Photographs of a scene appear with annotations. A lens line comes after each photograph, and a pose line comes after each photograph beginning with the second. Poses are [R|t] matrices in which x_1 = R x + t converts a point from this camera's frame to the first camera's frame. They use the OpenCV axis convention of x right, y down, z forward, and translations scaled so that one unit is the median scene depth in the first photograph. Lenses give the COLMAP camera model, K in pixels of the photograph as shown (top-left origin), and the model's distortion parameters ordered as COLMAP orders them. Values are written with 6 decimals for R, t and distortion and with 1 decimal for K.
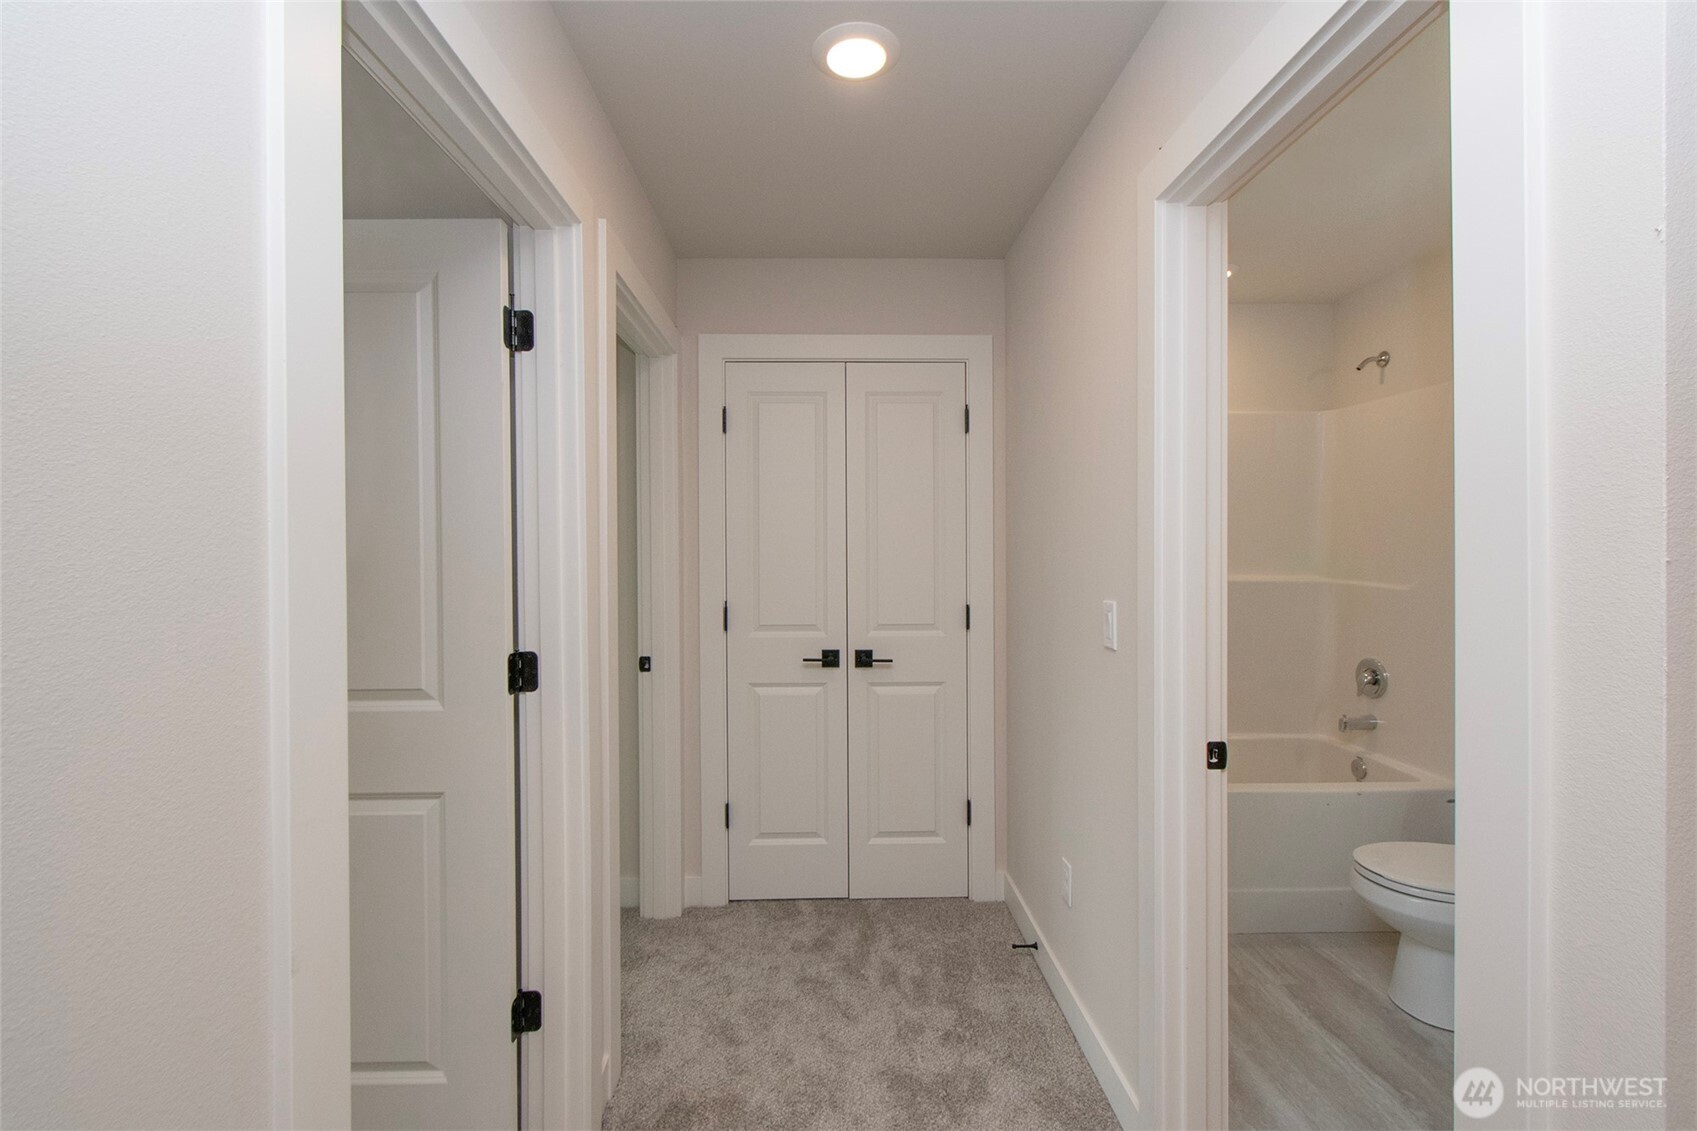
lens RADIAL K [[736.0, 0, 845.7], [0, 736.0, 559.0], [0, 0, 1]] dist [0.001979, 0.000101]
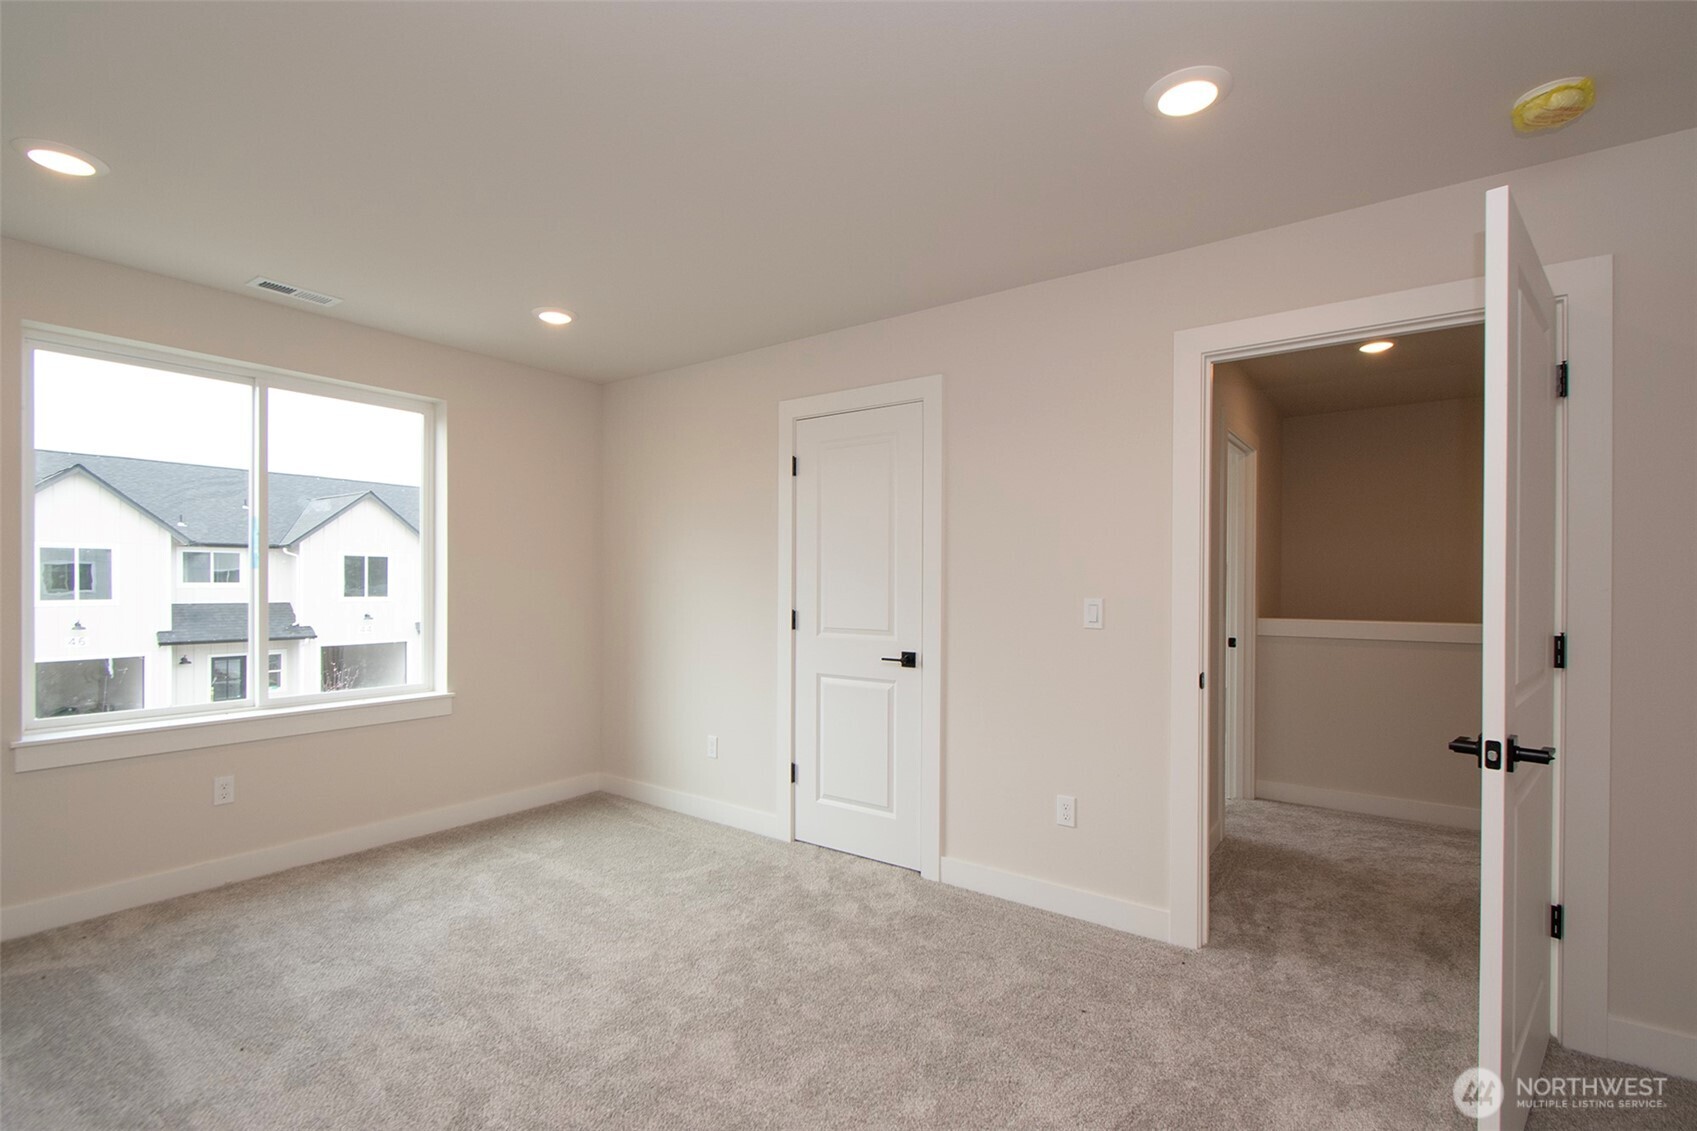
lens RADIAL K [[736.0, 0, 852.9], [0, 736.0, 564.7], [0, 0, 1]] dist [0.001979, 0.000101]
pose [[0.805374, -0.004351, -0.592751, 0.681278], [-0.001105, 0.999960, -0.008842, -0.003909], [0.592766, 0.007776, 0.805337, 0.022880]]
